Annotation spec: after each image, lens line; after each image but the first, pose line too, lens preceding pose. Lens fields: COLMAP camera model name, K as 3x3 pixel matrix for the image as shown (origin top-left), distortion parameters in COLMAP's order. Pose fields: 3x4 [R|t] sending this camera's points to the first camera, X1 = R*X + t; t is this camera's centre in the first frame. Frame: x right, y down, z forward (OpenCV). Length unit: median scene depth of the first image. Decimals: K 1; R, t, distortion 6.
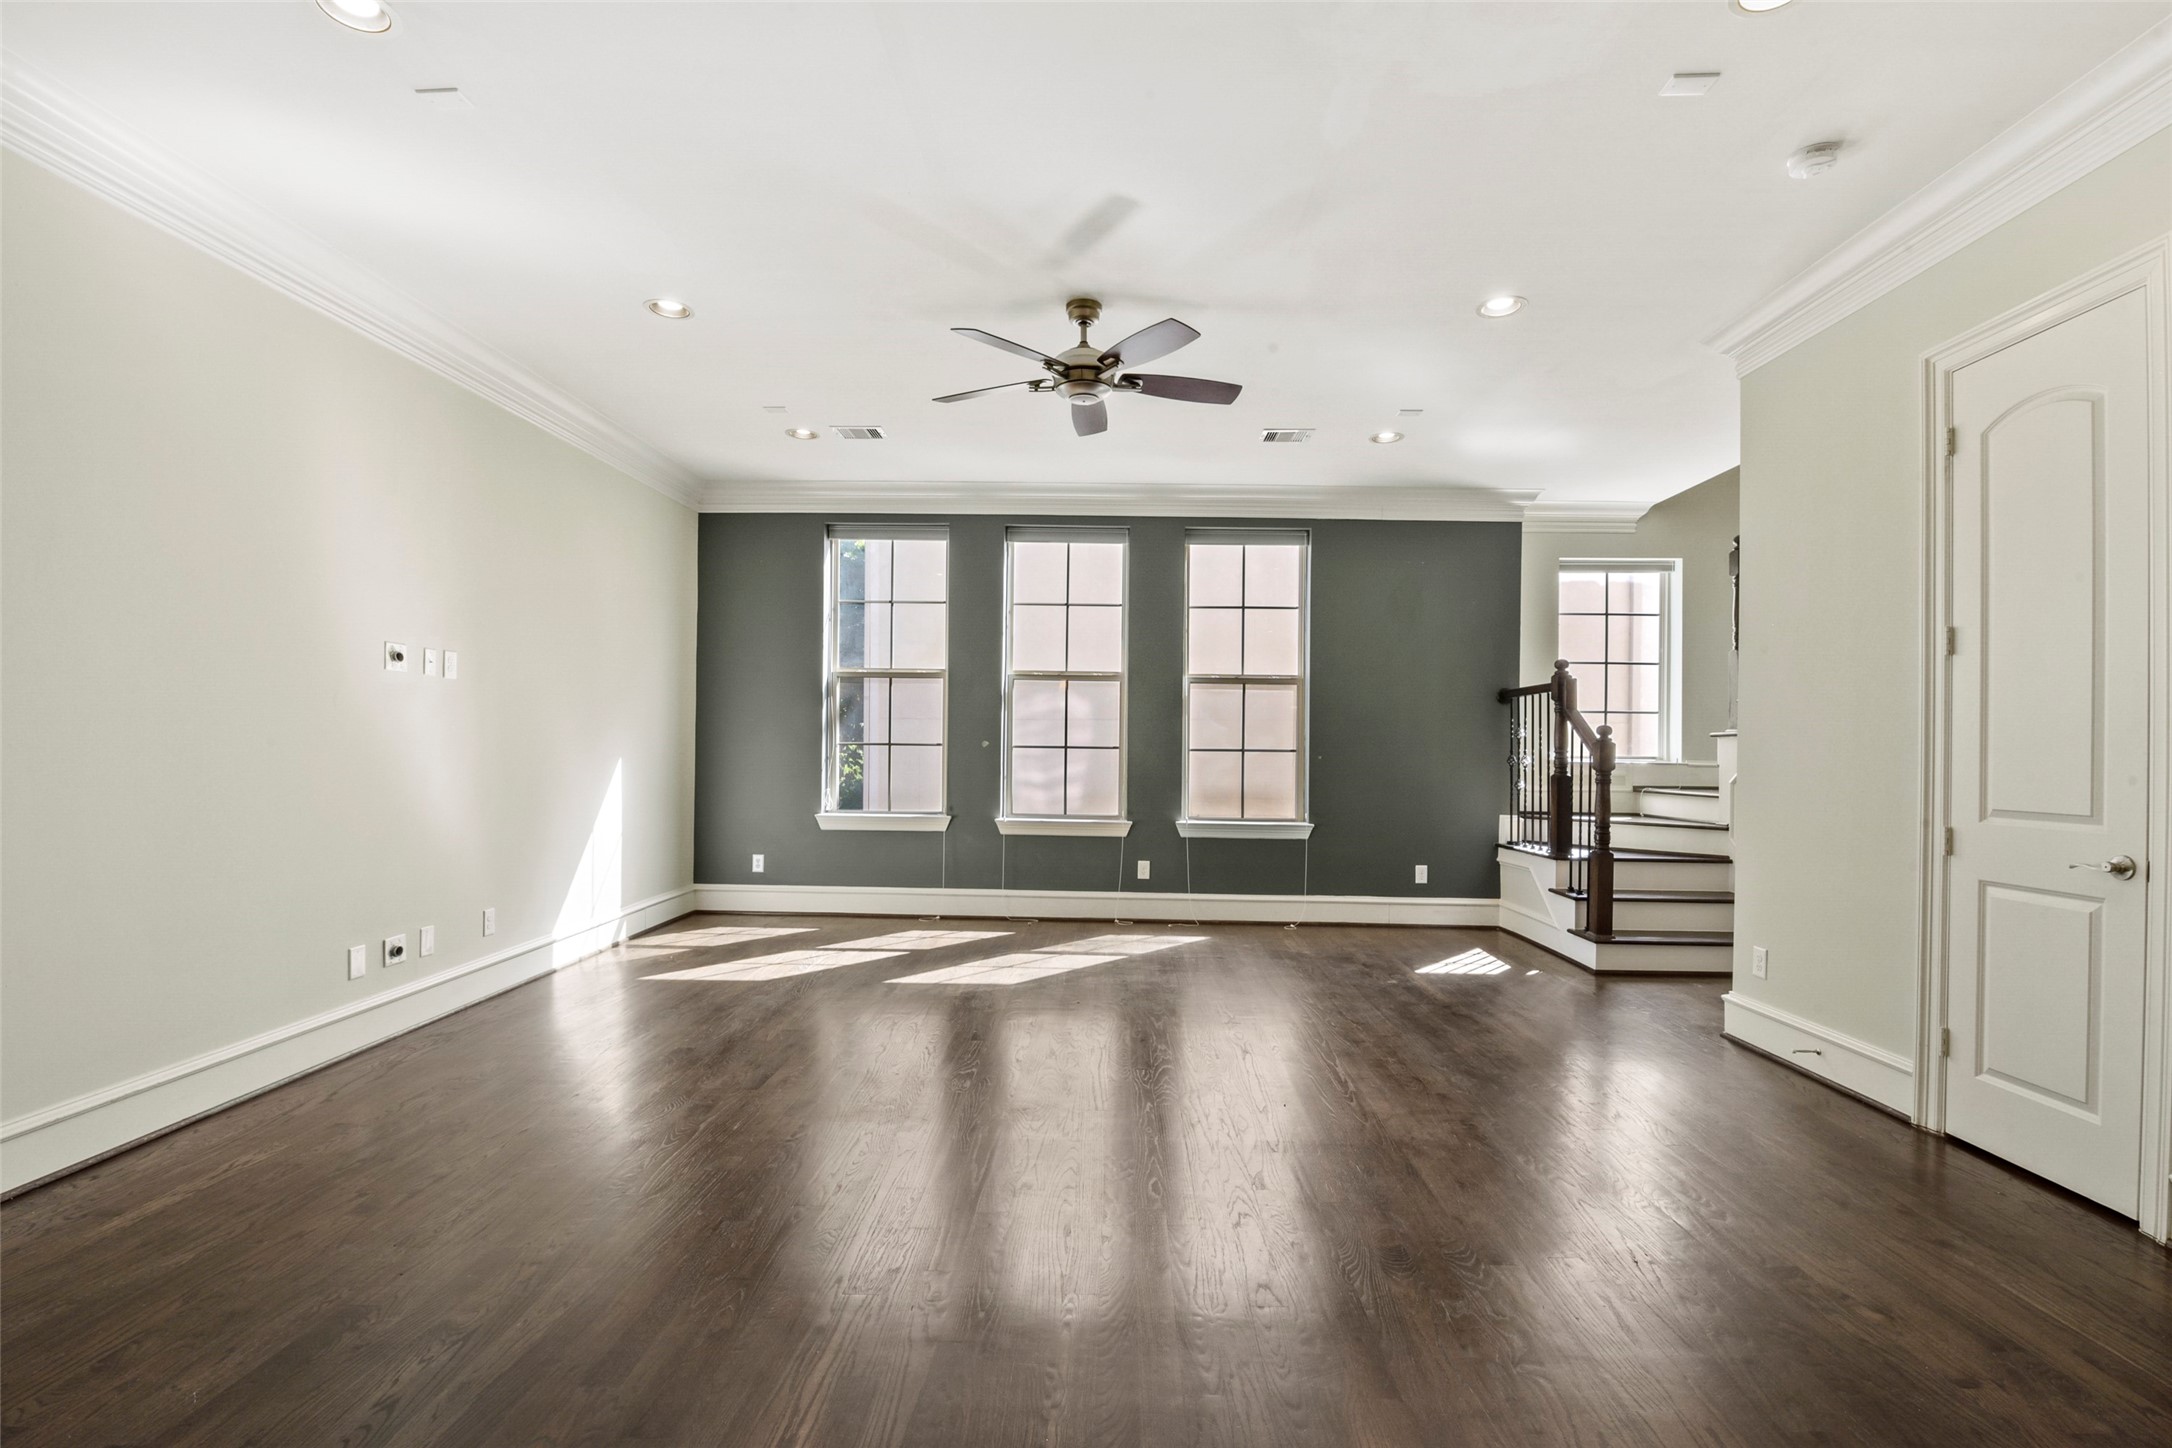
lens RADIAL K [[963.8, 0, 1106.2], [0, 963.8, 744.8], [0, 0, 1]] dist [0.007803, -0.005225]
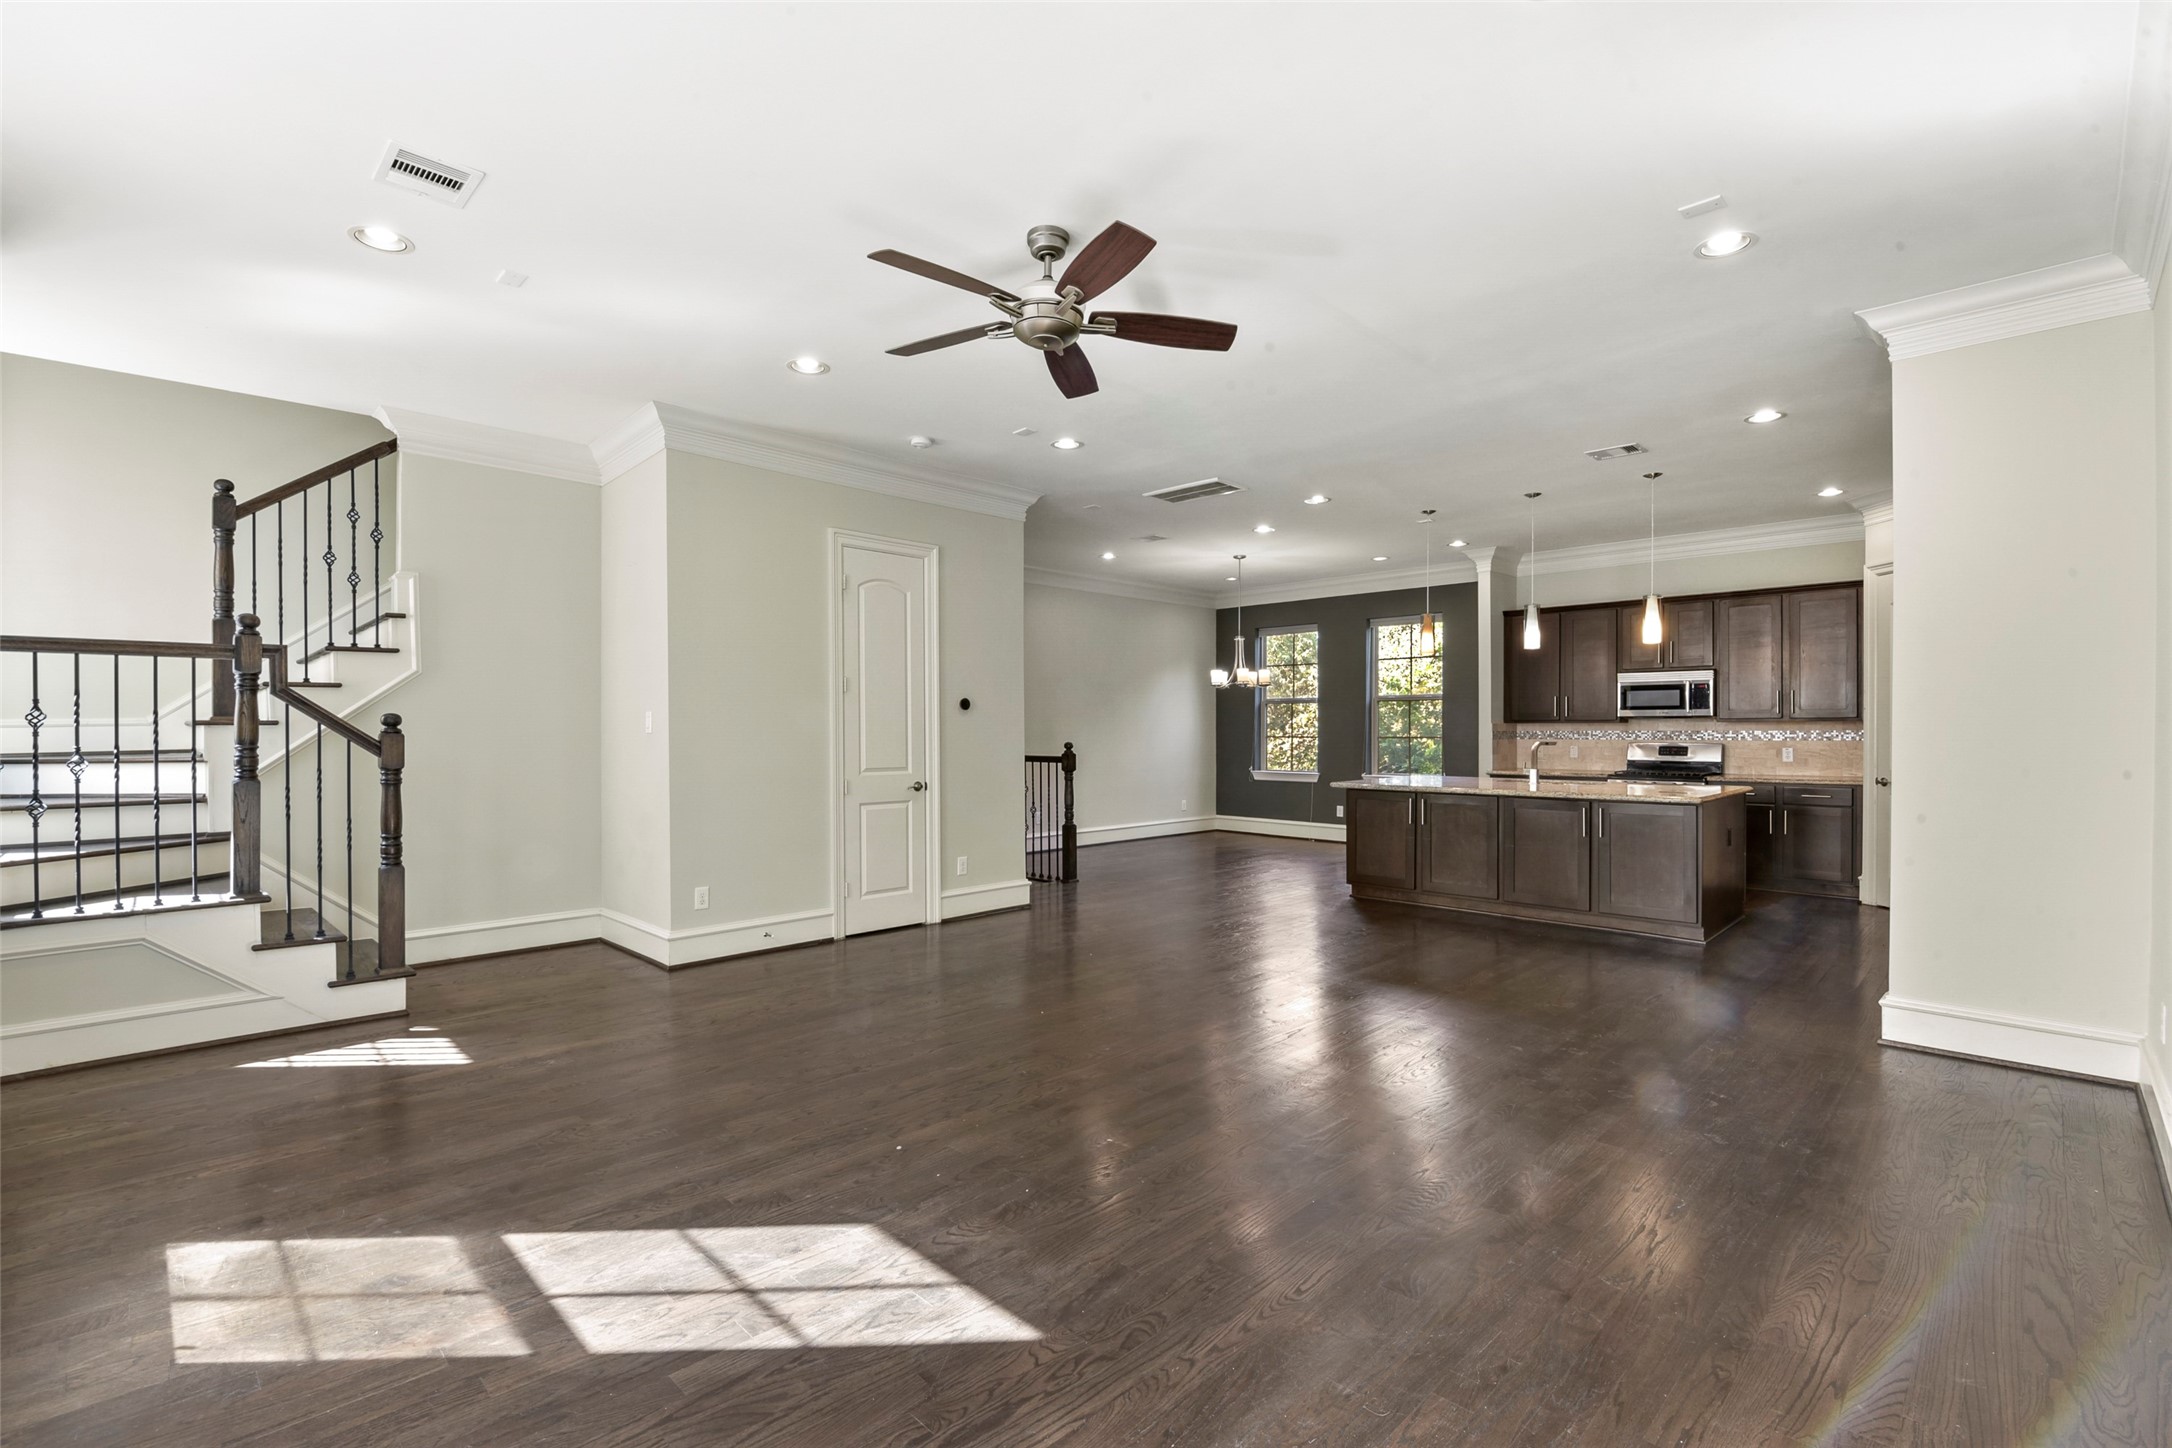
lens RADIAL K [[963.8, 0, 1090.0], [0, 963.8, 736.4], [0, 0, 1]] dist [0.007803, -0.005225]
pose [[-0.712739, -0.012805, 0.701313, -0.390088], [-0.009191, 0.999918, 0.008916, -0.011160], [-0.701370, -0.000091, -0.712798, 0.939529]]
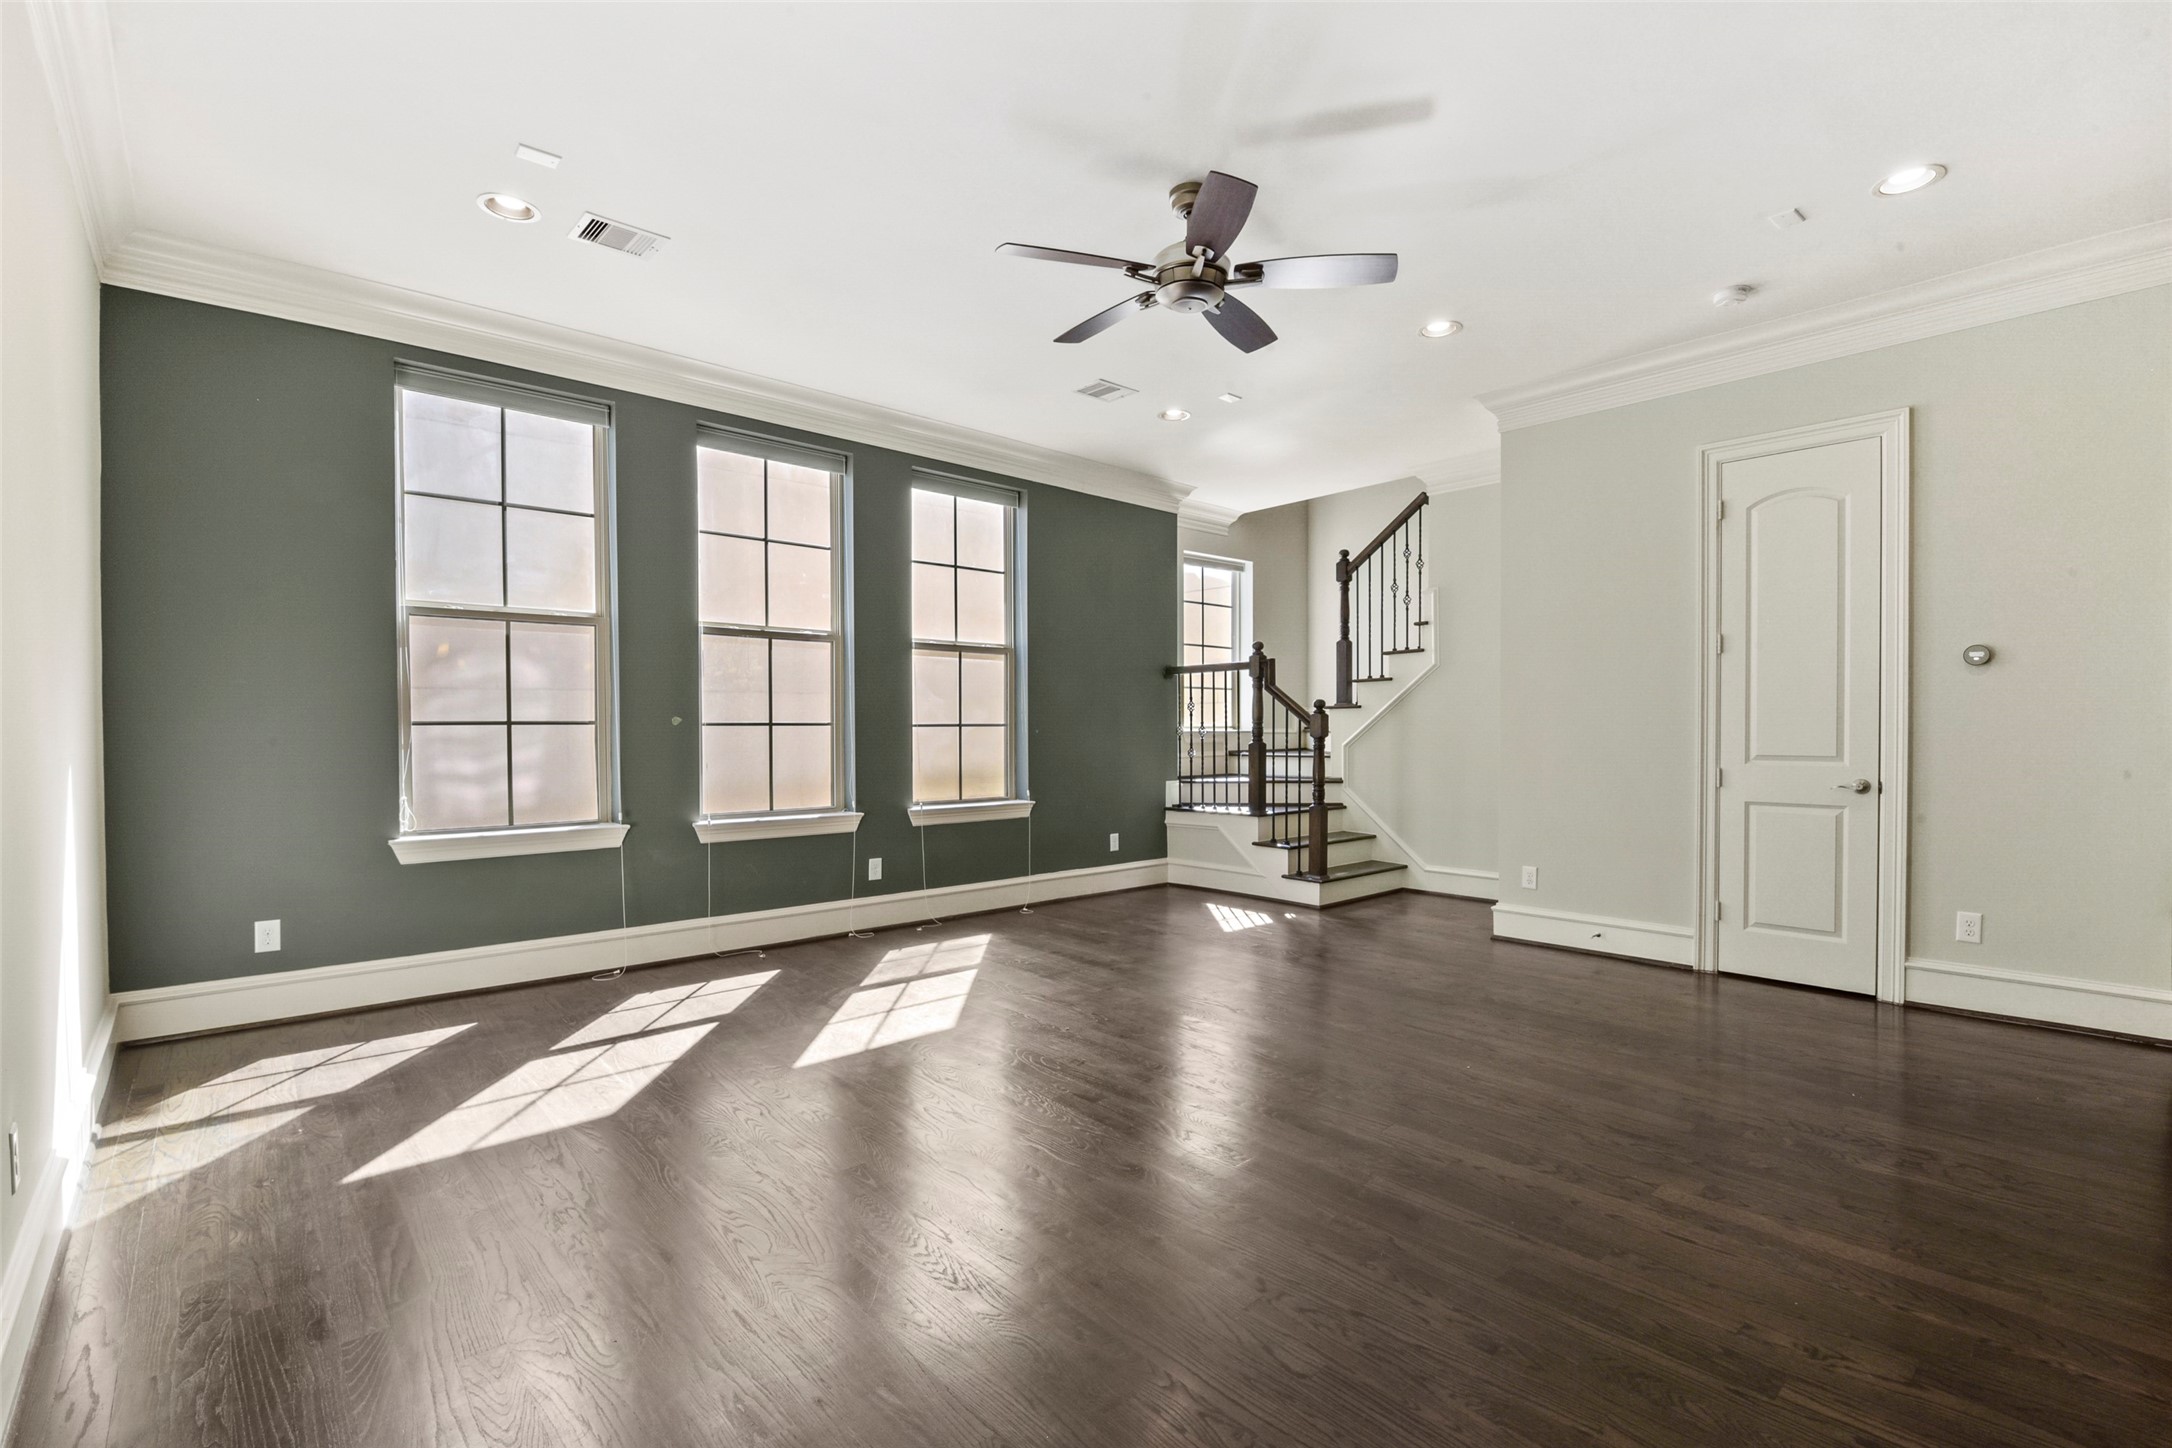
lens RADIAL K [[963.8, 0, 1092.2], [0, 963.8, 738.9], [0, 0, 1]] dist [0.007803, -0.005225]
pose [[0.729281, -0.022661, 0.683839, -0.395181], [0.008605, 0.999676, 0.023950, -0.001911], [-0.684161, -0.011581, 0.729239, 0.262299]]
